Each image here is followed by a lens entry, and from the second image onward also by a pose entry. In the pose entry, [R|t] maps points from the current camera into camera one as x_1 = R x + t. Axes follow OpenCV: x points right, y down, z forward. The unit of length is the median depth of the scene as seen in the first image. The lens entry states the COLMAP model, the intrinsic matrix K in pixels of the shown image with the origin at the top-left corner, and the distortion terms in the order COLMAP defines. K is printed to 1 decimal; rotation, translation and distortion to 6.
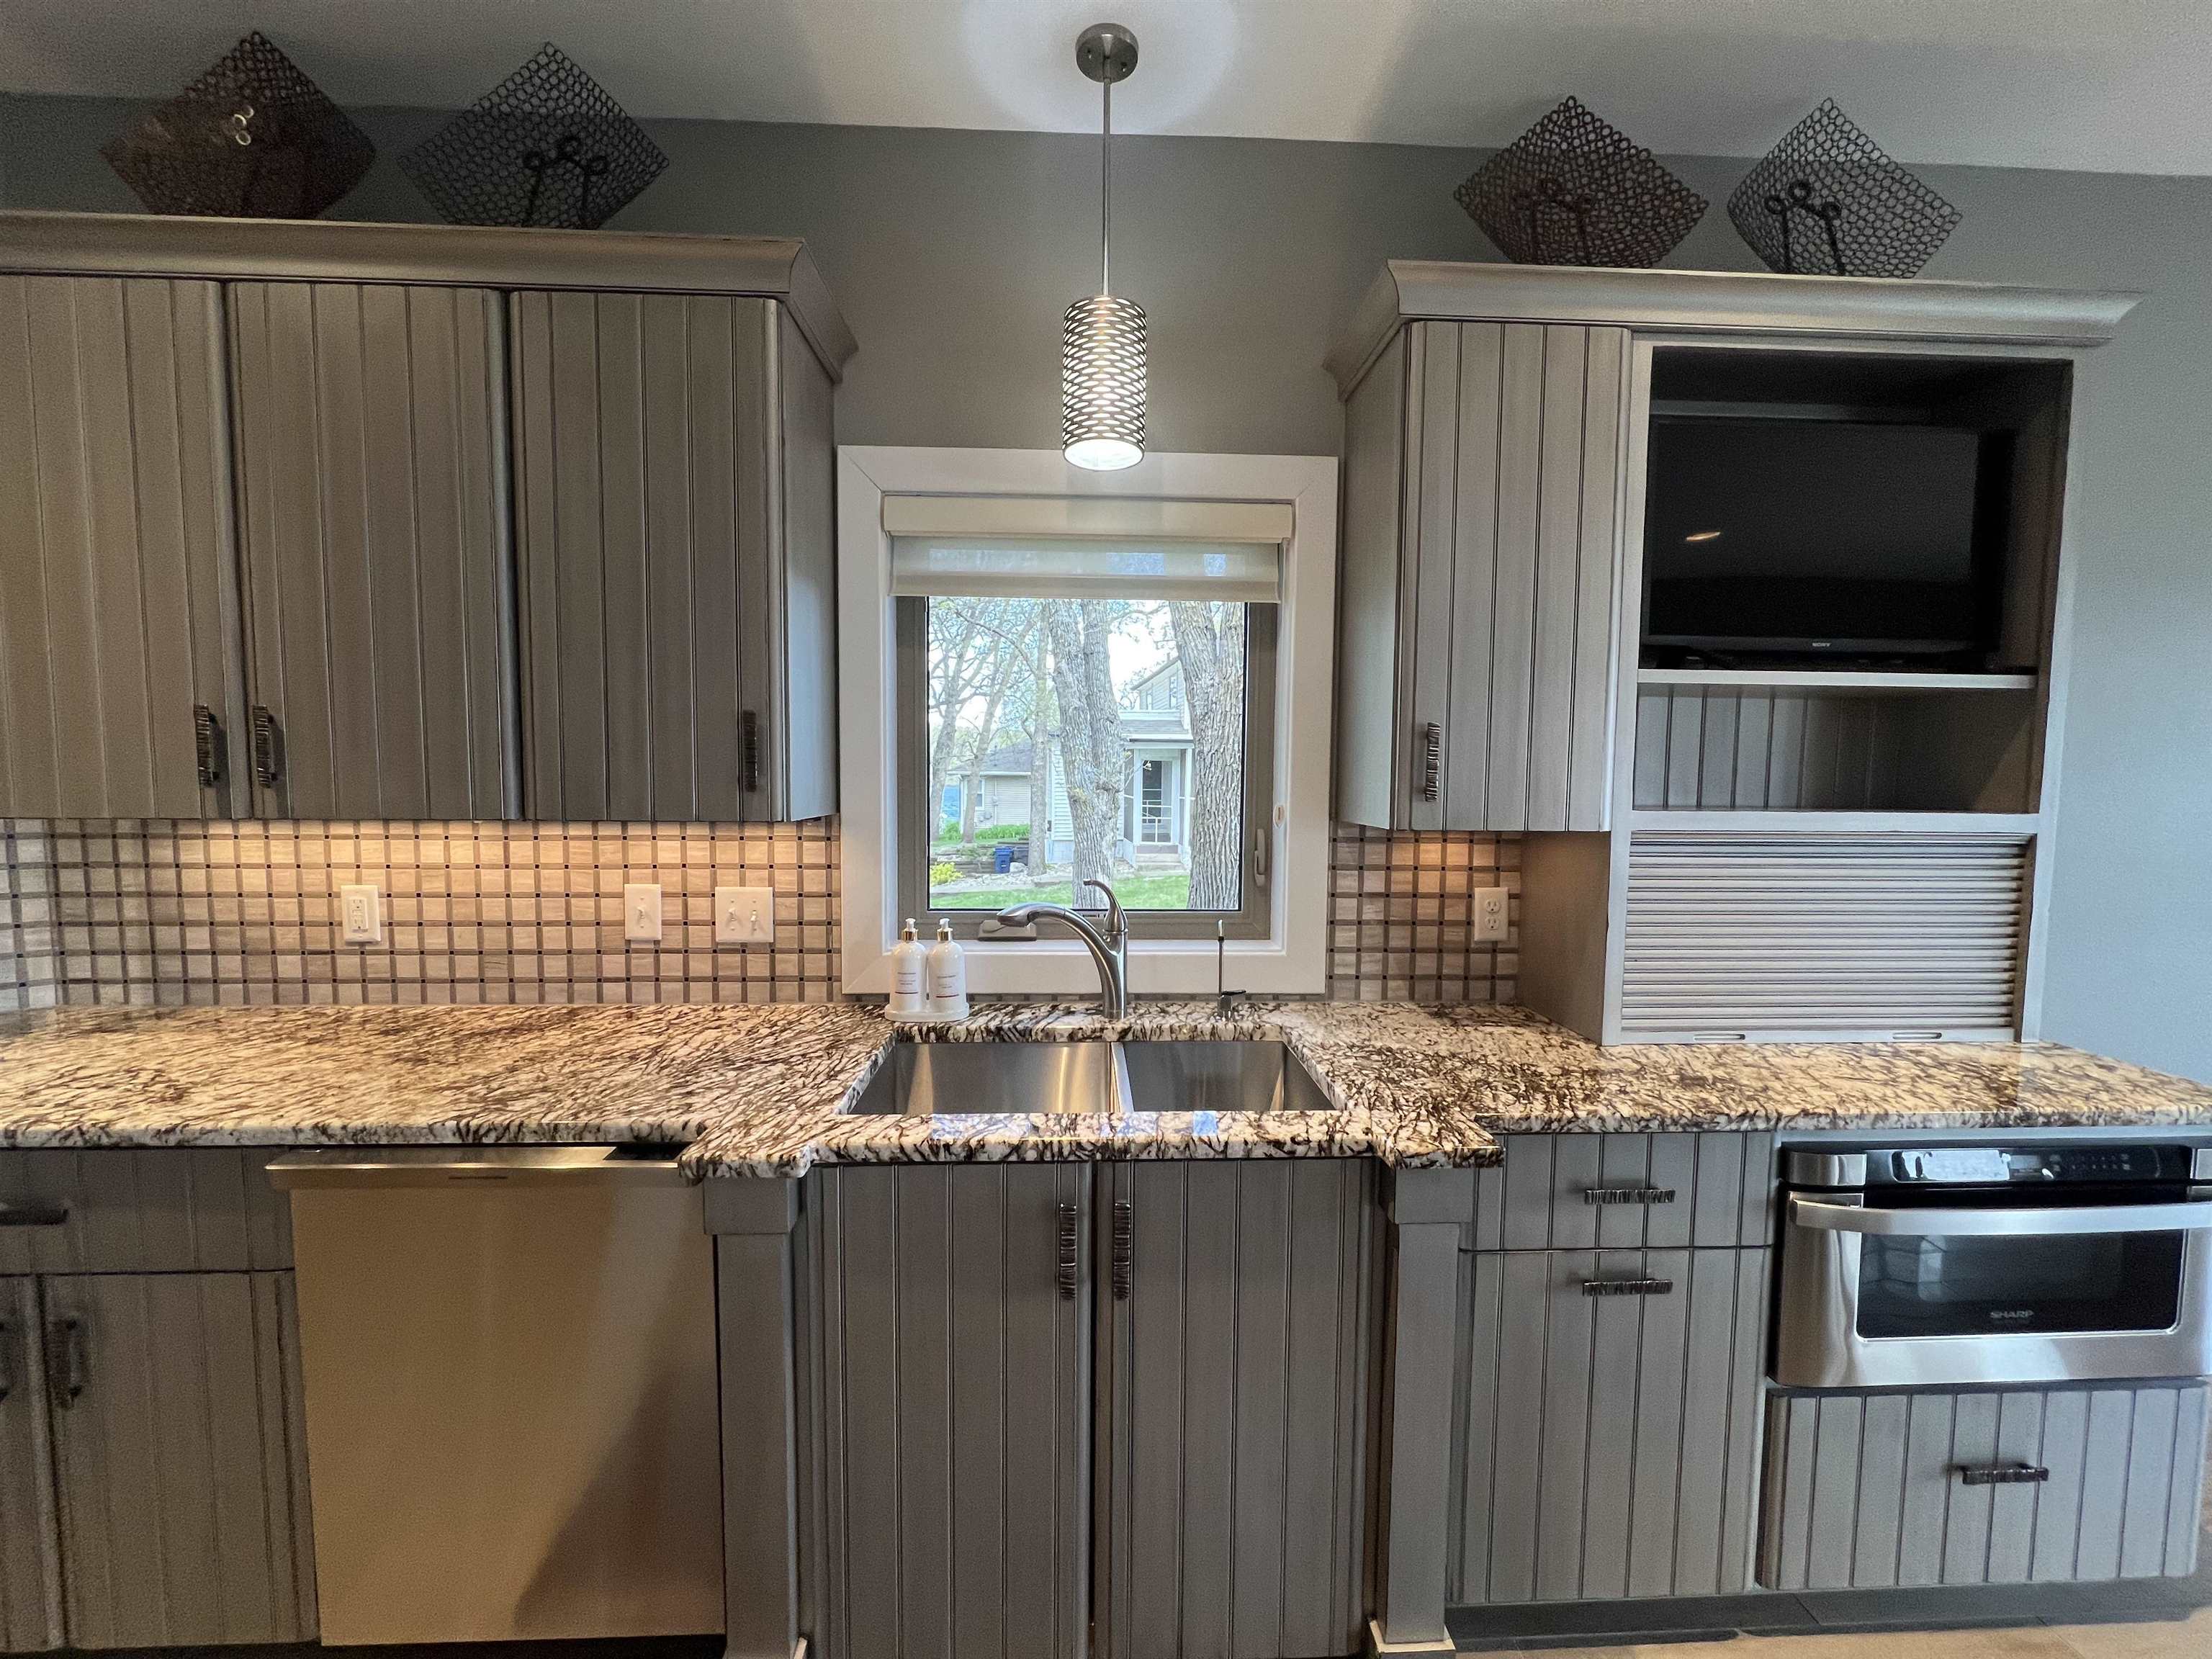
lens RADIAL K [[888.5, 0, 1108.4], [0, 888.5, 829.2], [0, 0, 1]] dist [-0.002168, 0.000289]
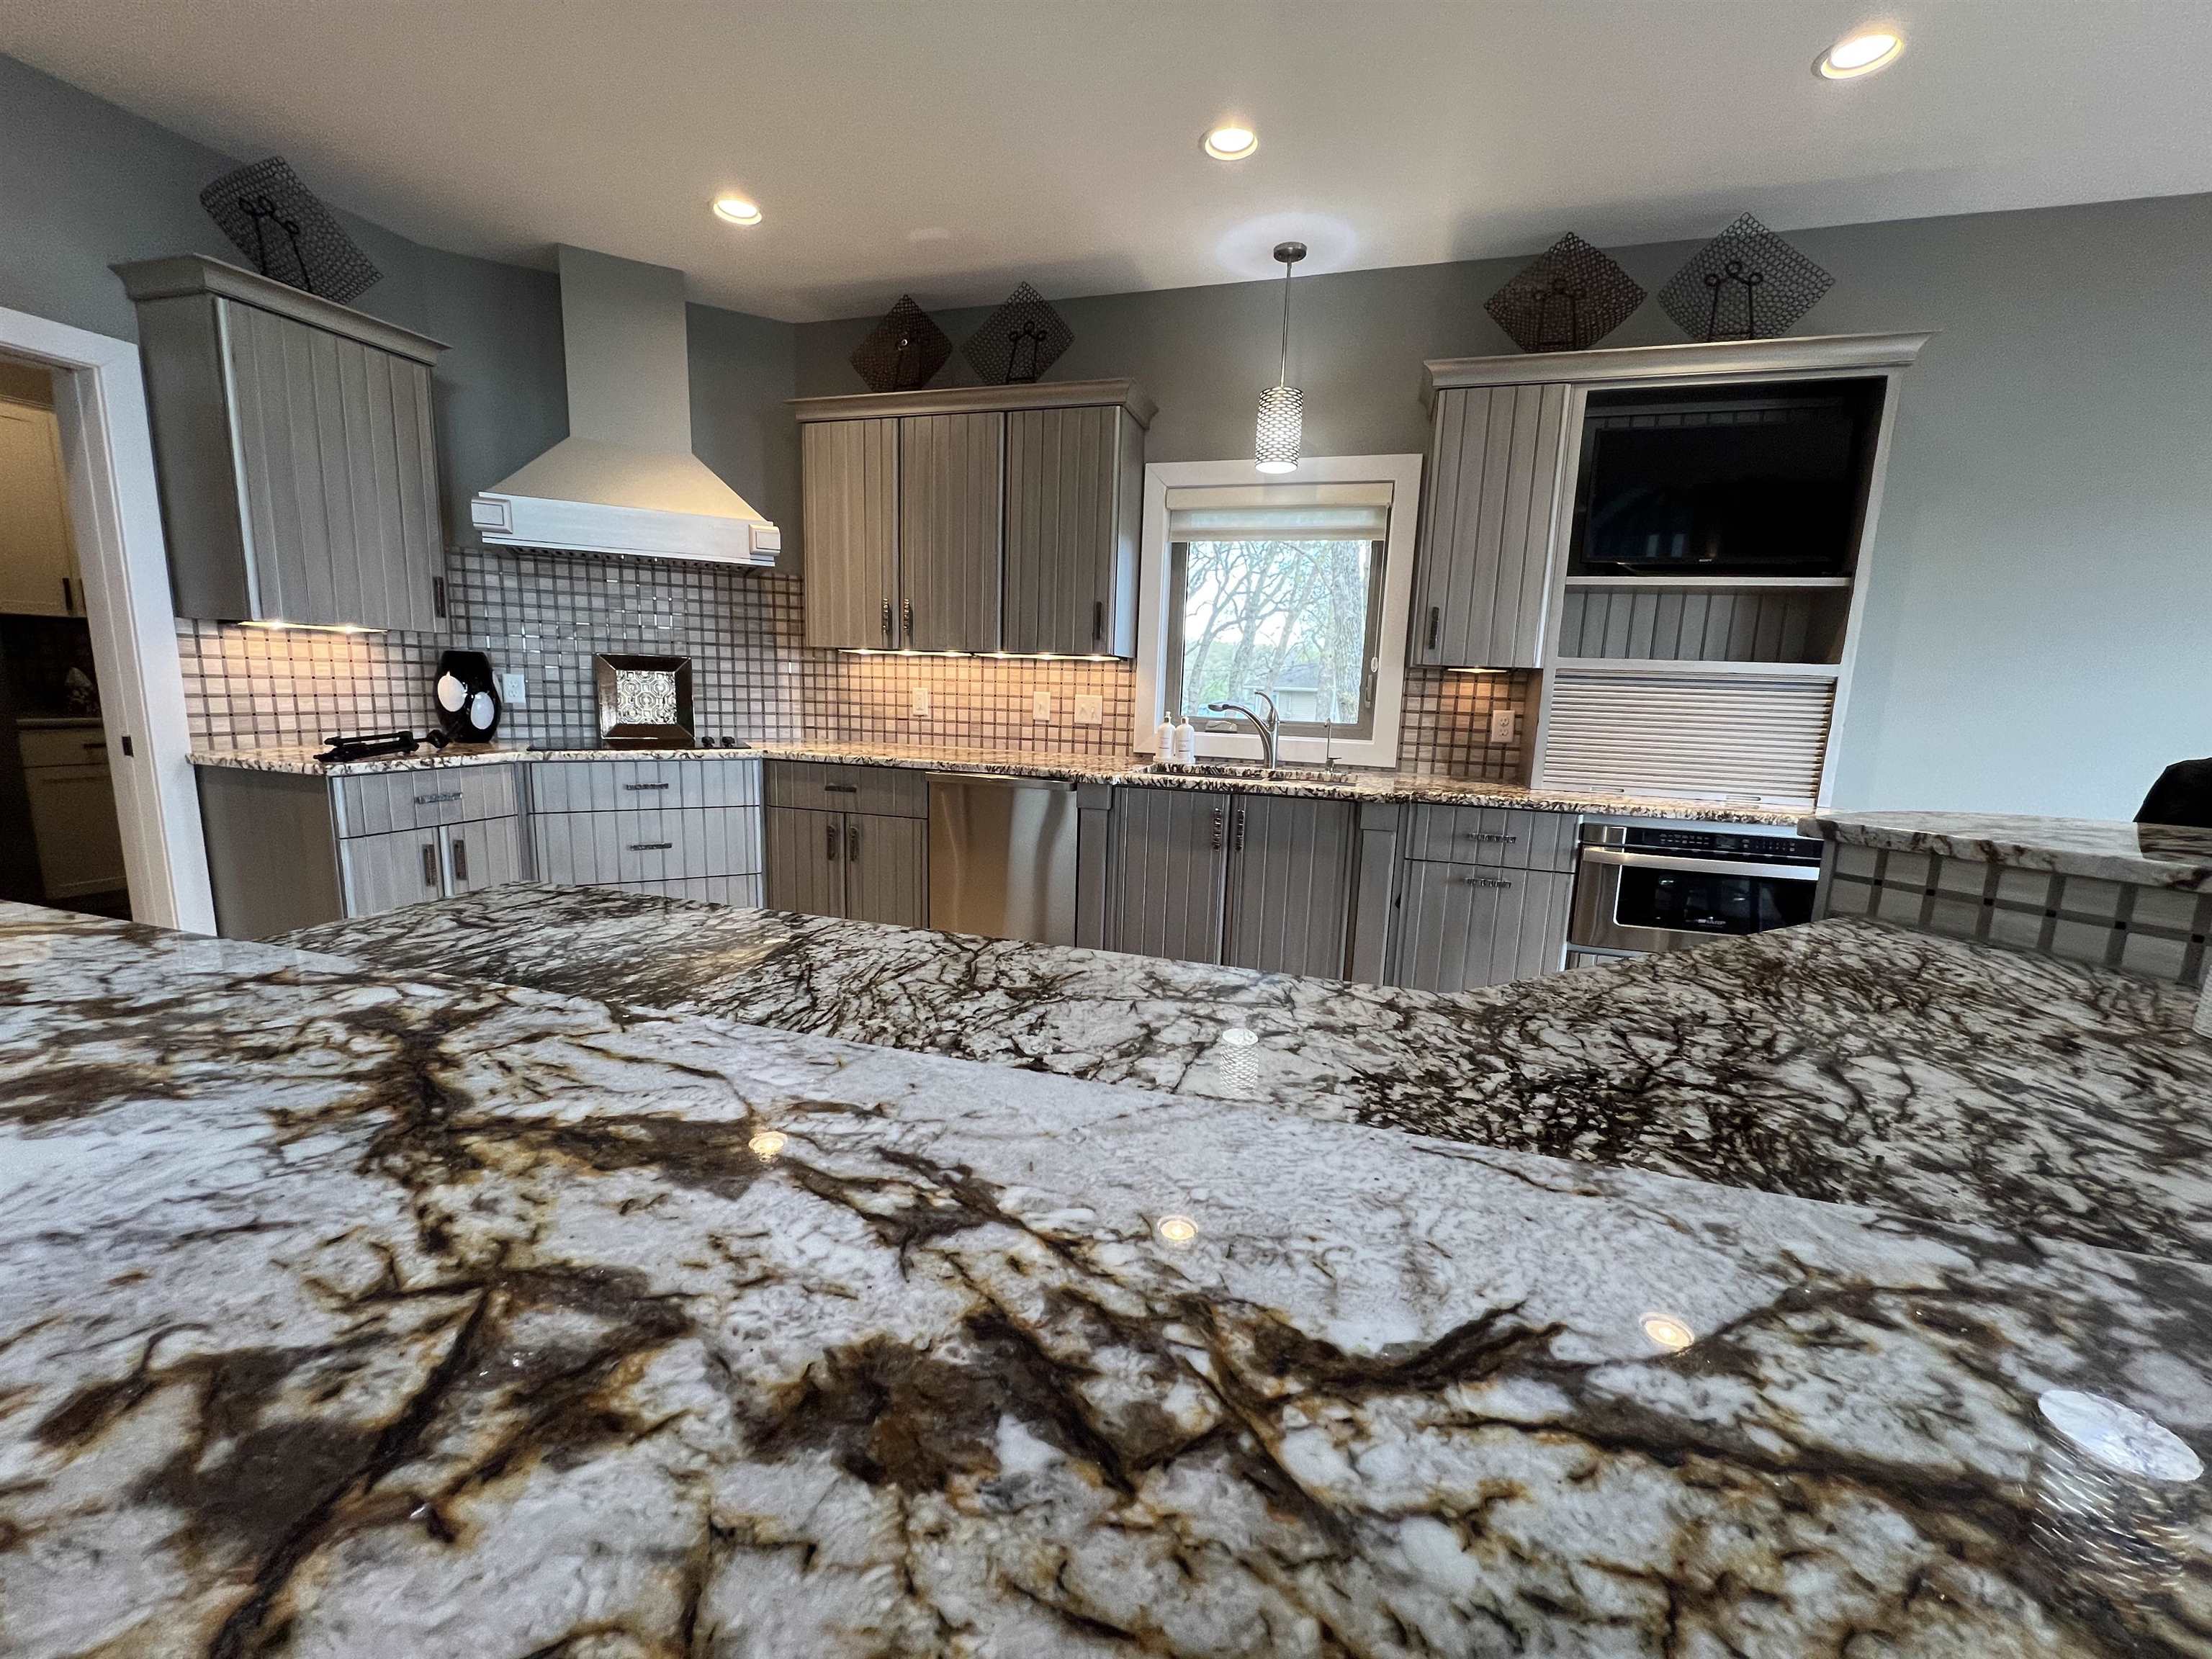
lens RADIAL K [[888.5, 0, 1112.7], [0, 888.5, 834.3], [0, 0, 1]] dist [-0.002168, 0.000289]
pose [[0.946061, 0.077935, -0.314475, 0.307773], [-0.047692, 0.993563, 0.102756, 0.179168], [0.320459, -0.082215, 0.943688, -0.940417]]
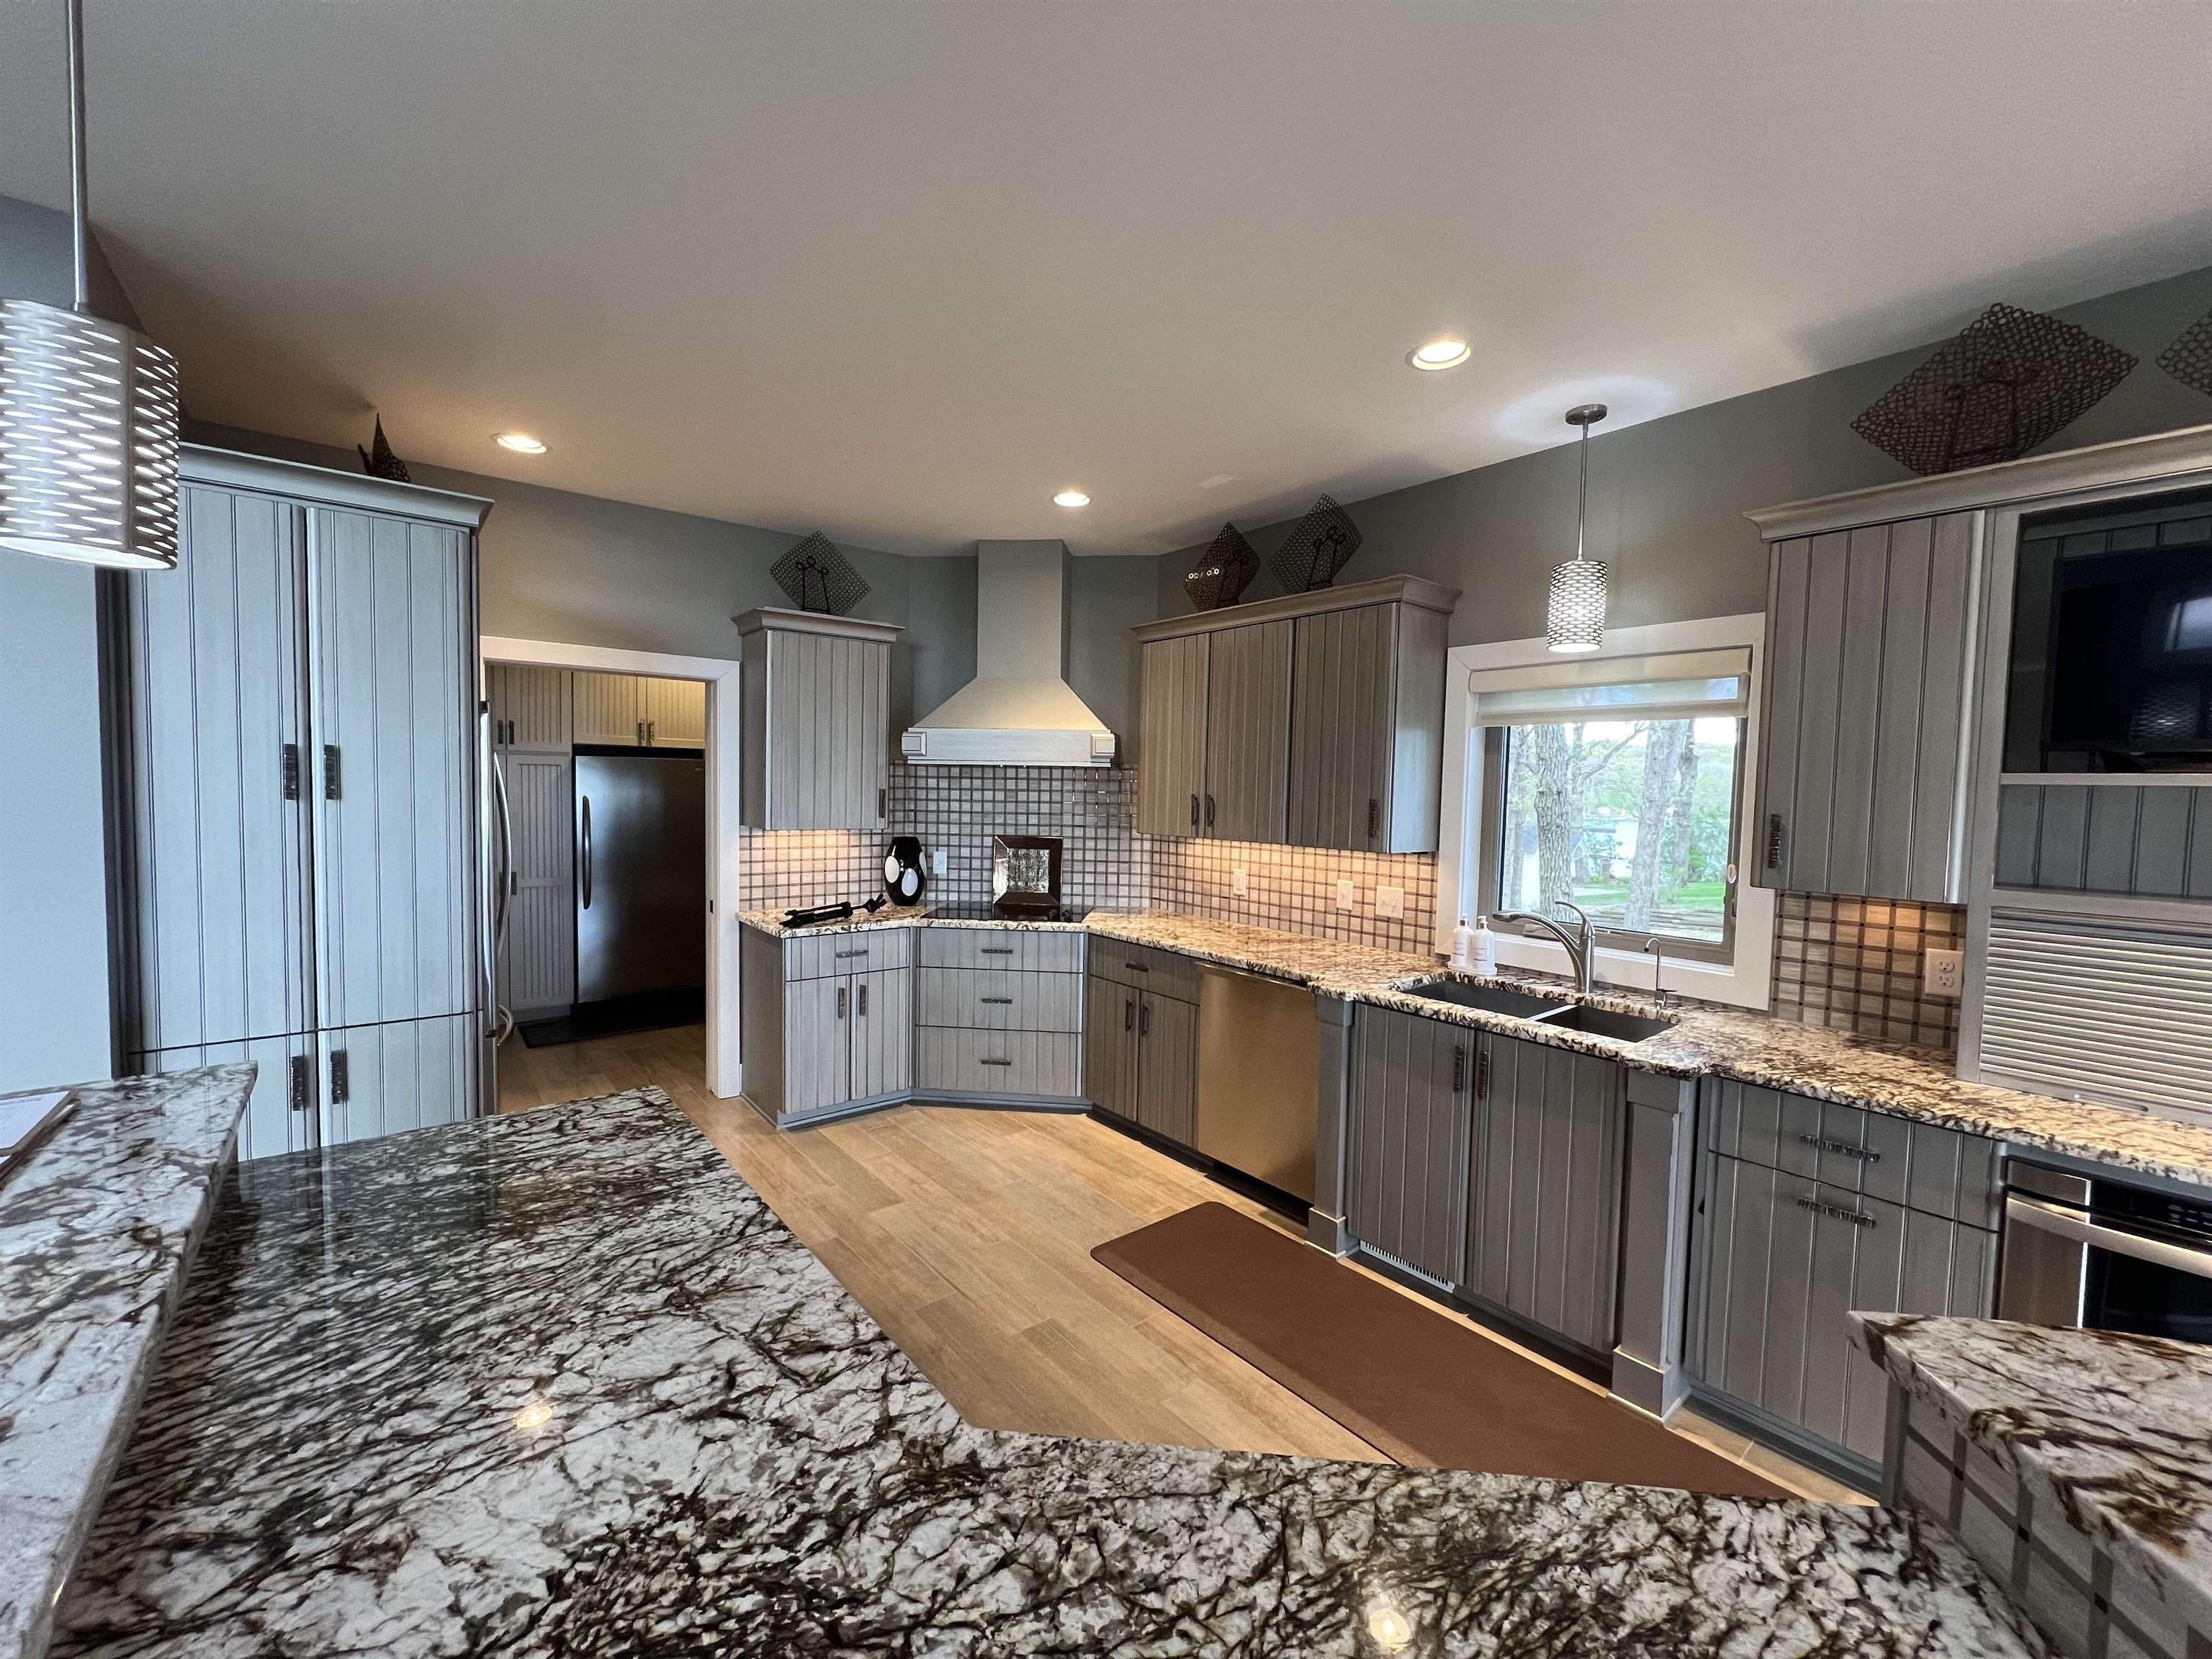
lens RADIAL K [[888.5, 0, 1109.9], [0, 888.5, 834.5], [0, 0, 1]] dist [-0.002168, 0.000289]
pose [[0.606493, 0.049000, -0.793577, 0.757975], [-0.068973, 0.997579, 0.008883, -0.022265], [0.792091, 0.049348, 0.608404, -0.650135]]
